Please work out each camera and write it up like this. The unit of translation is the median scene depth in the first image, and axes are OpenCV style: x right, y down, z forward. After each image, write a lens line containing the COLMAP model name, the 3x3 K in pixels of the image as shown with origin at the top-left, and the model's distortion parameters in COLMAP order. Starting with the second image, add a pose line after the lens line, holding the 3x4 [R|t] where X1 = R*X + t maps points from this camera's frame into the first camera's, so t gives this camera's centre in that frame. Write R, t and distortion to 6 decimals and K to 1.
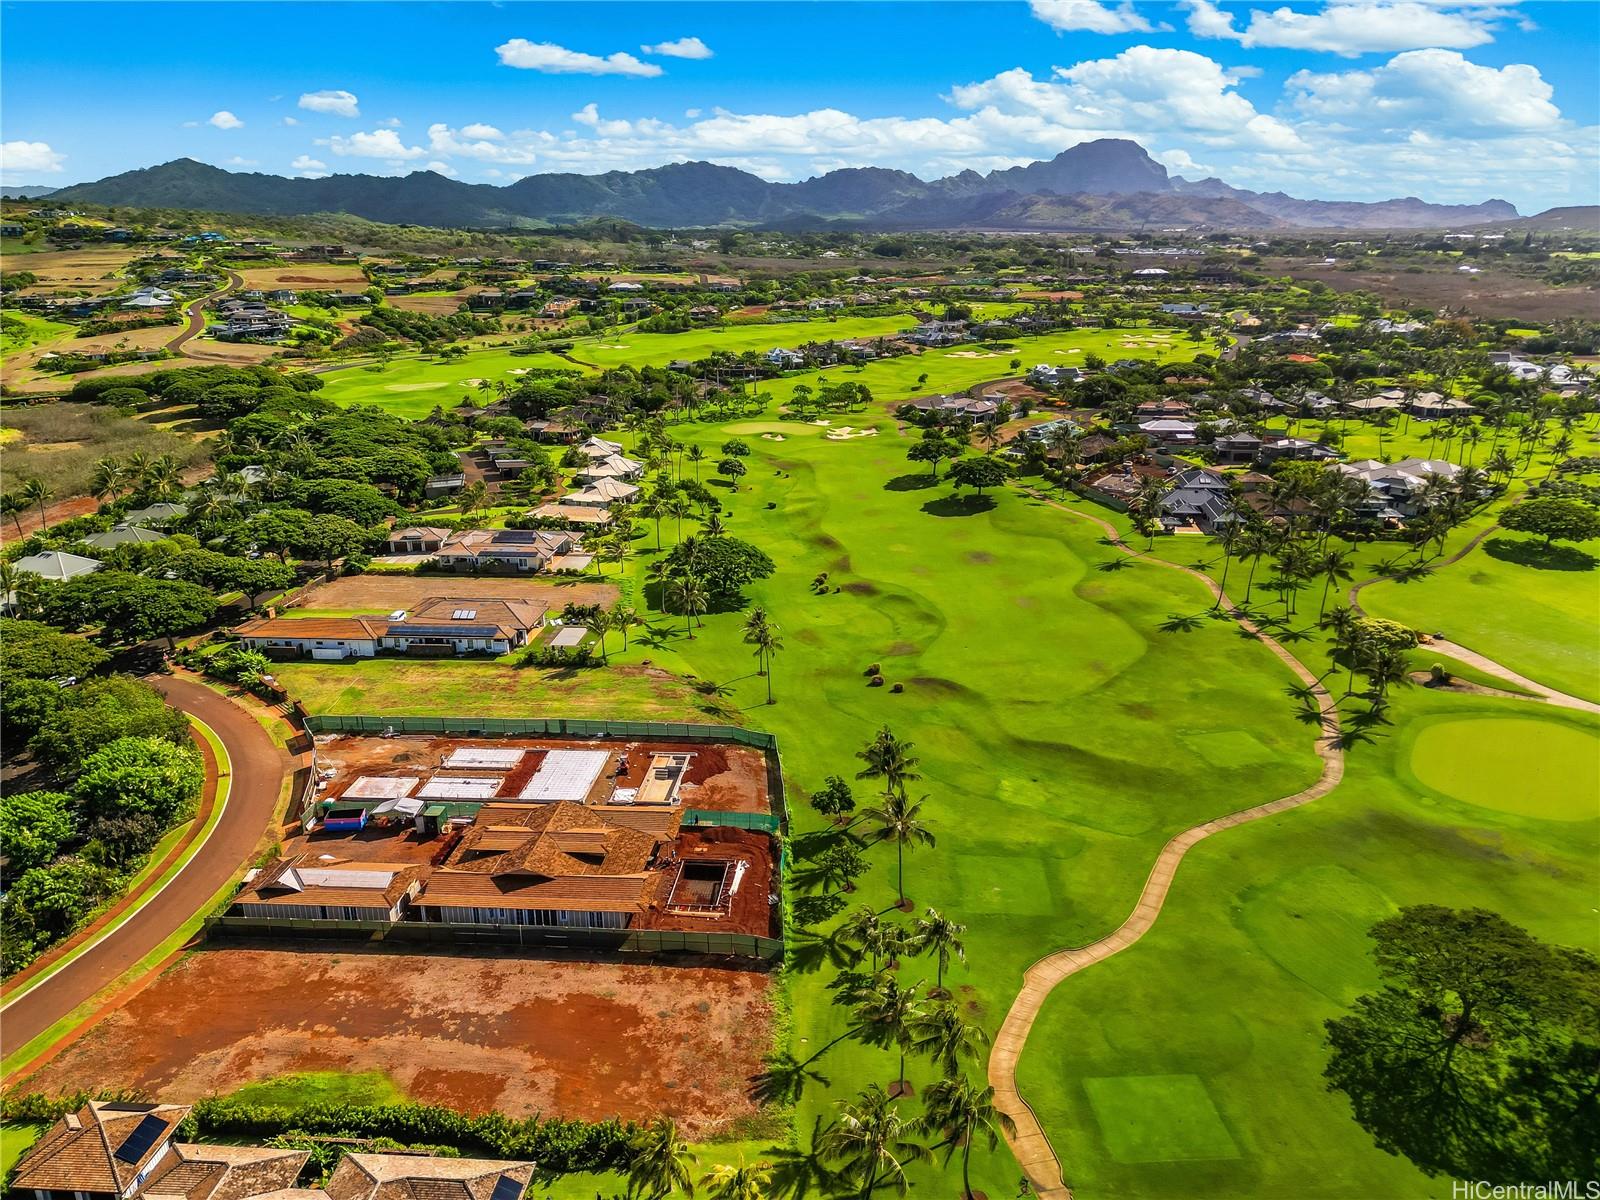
lens RADIAL K [[1135.5, 0, 803.5], [0, 1135.5, 596.8], [0, 0, 1]] dist [0.088087, -0.099691]
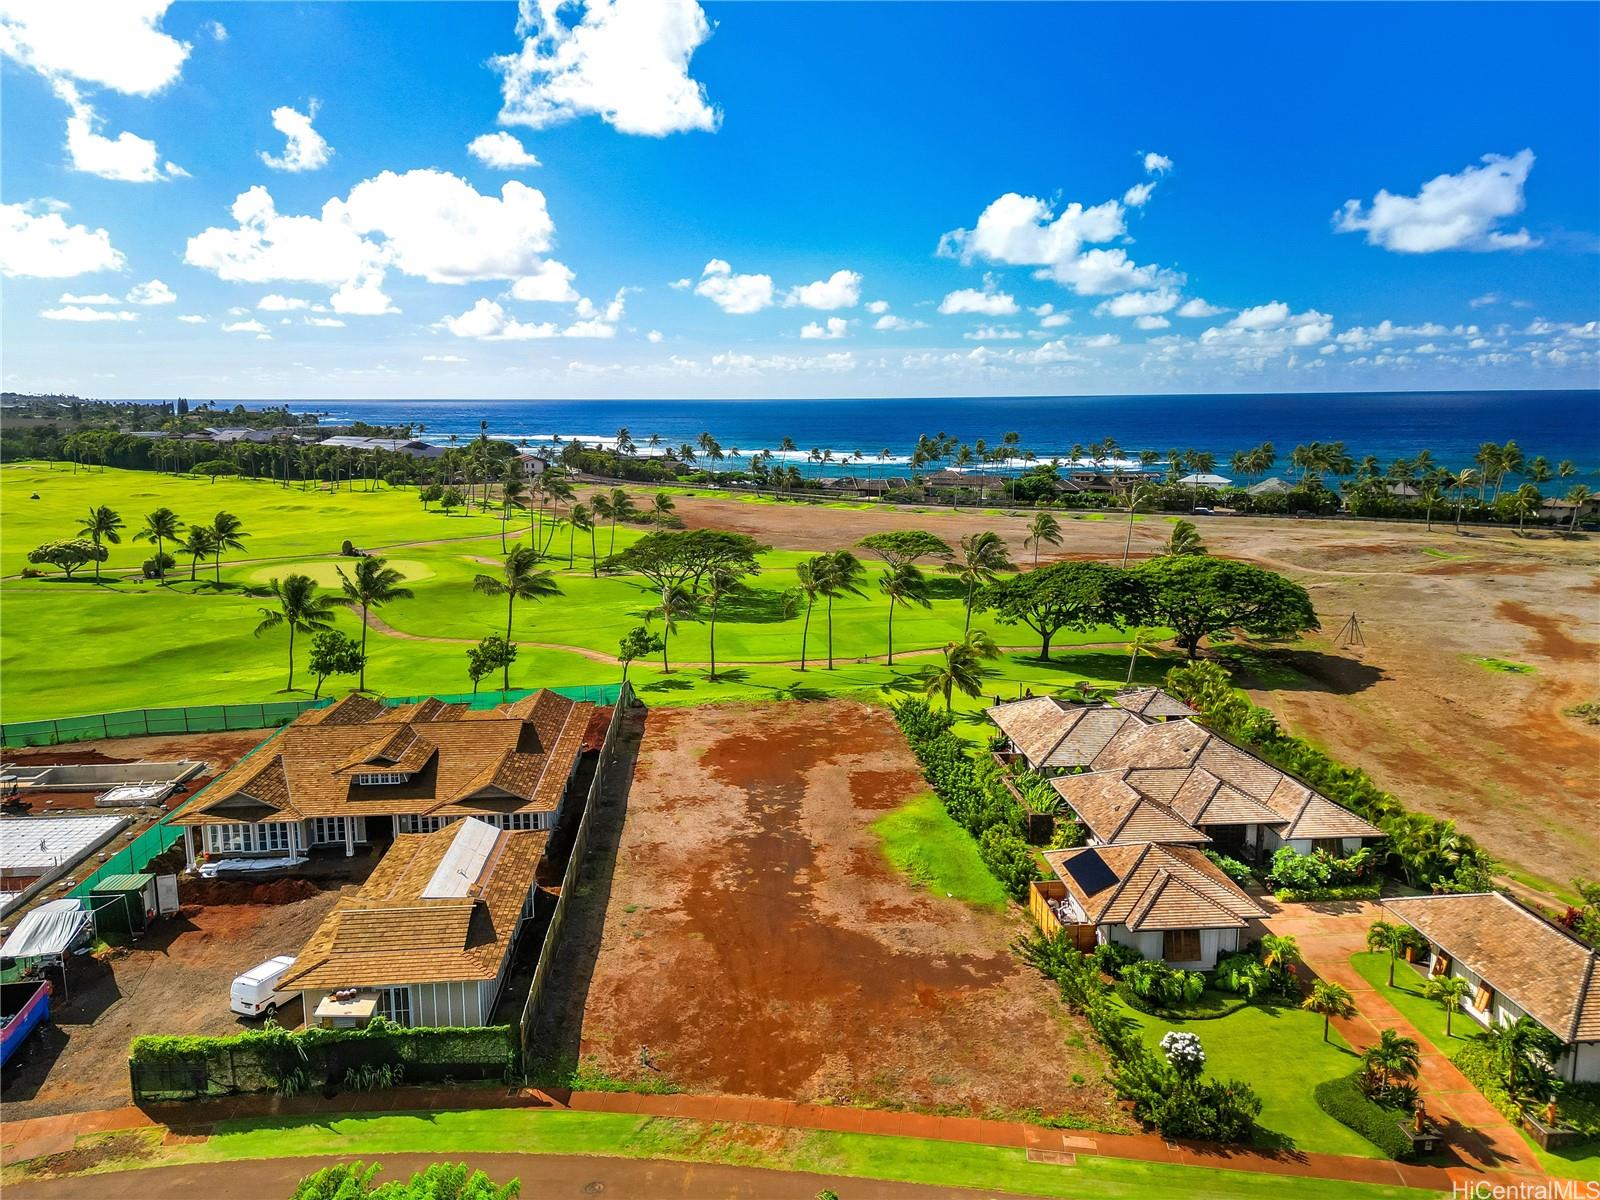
lens RADIAL K [[1135.5, 0, 803.5], [0, 1135.5, 596.8], [0, 0, 1]] dist [0.088087, -0.099691]
pose [[-0.153830, -0.167670, 0.973767, -0.936988], [0.300397, 0.930915, 0.207747, 0.089327], [-0.941328, 0.324475, -0.092835, 0.936208]]
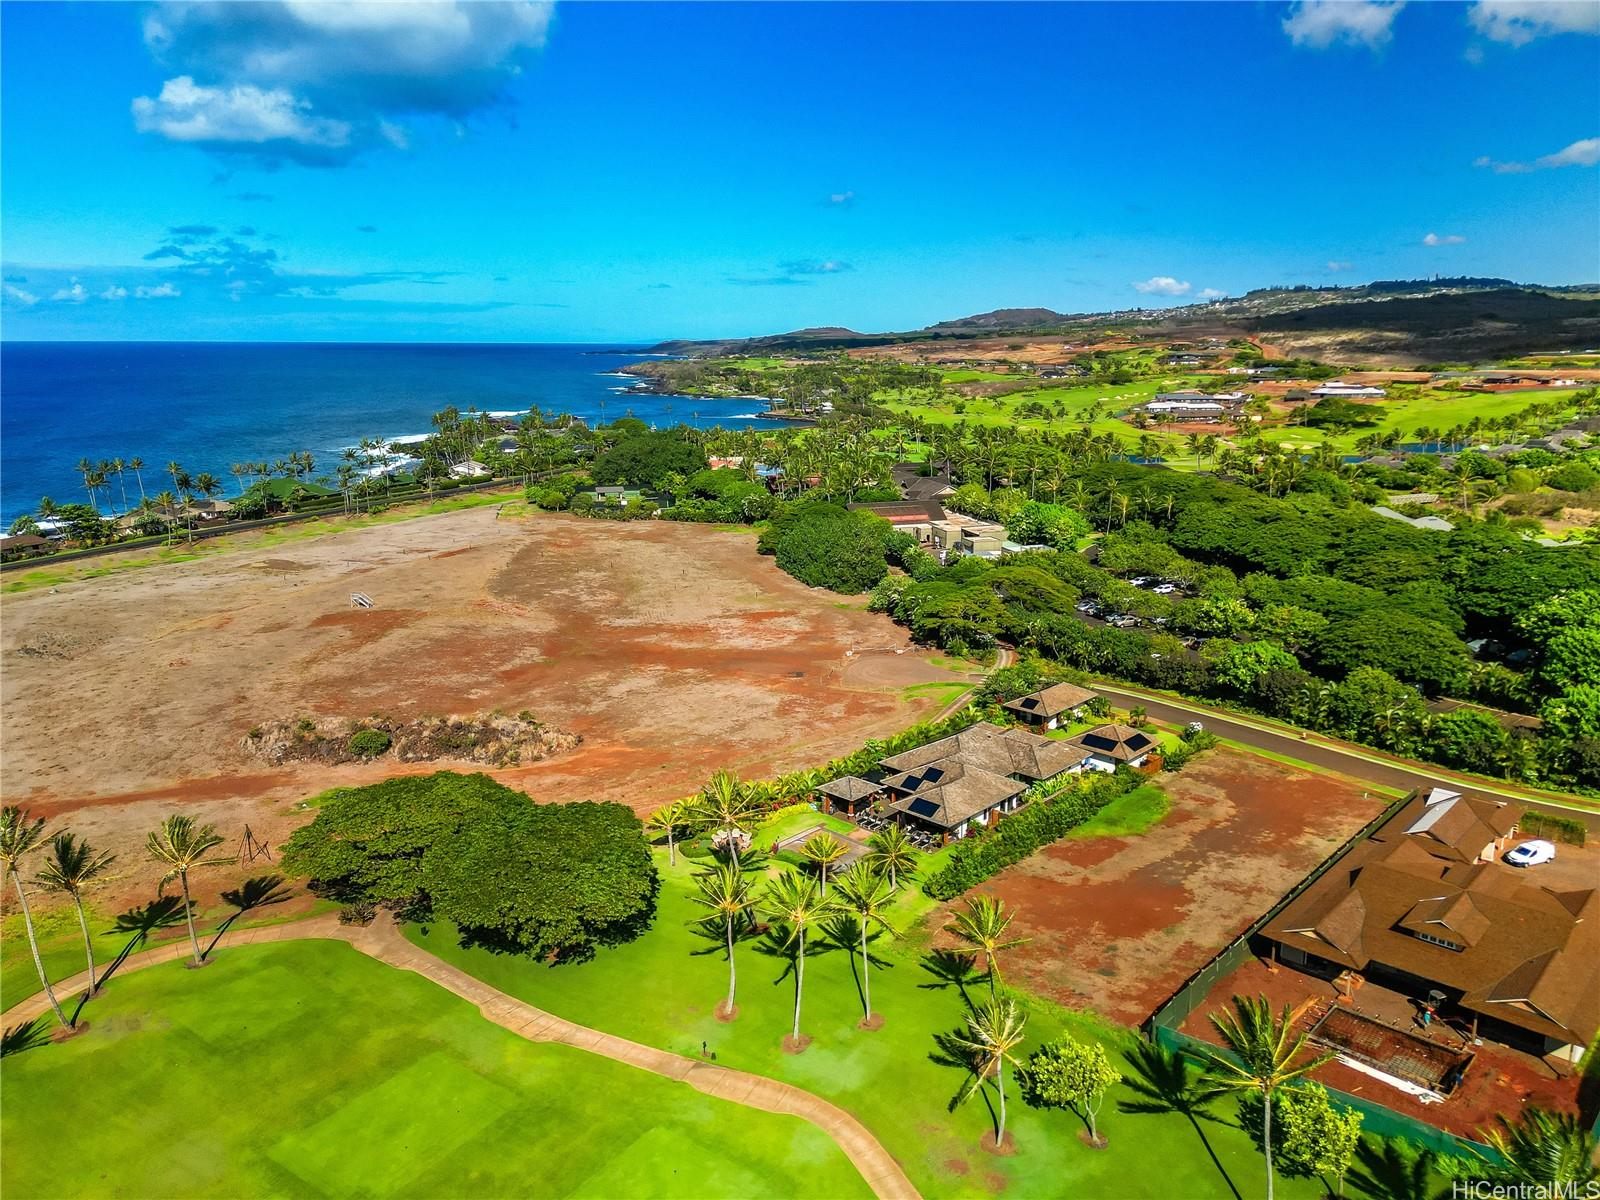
lens RADIAL K [[1135.5, 0, 803.5], [0, 1135.5, 596.8], [0, 0, 1]] dist [0.088087, -0.099691]
pose [[-0.633422, 0.176216, -0.753475, 0.630406], [-0.223253, 0.890701, 0.395992, -0.177945], [0.740901, 0.419046, -0.524849, 1.112376]]
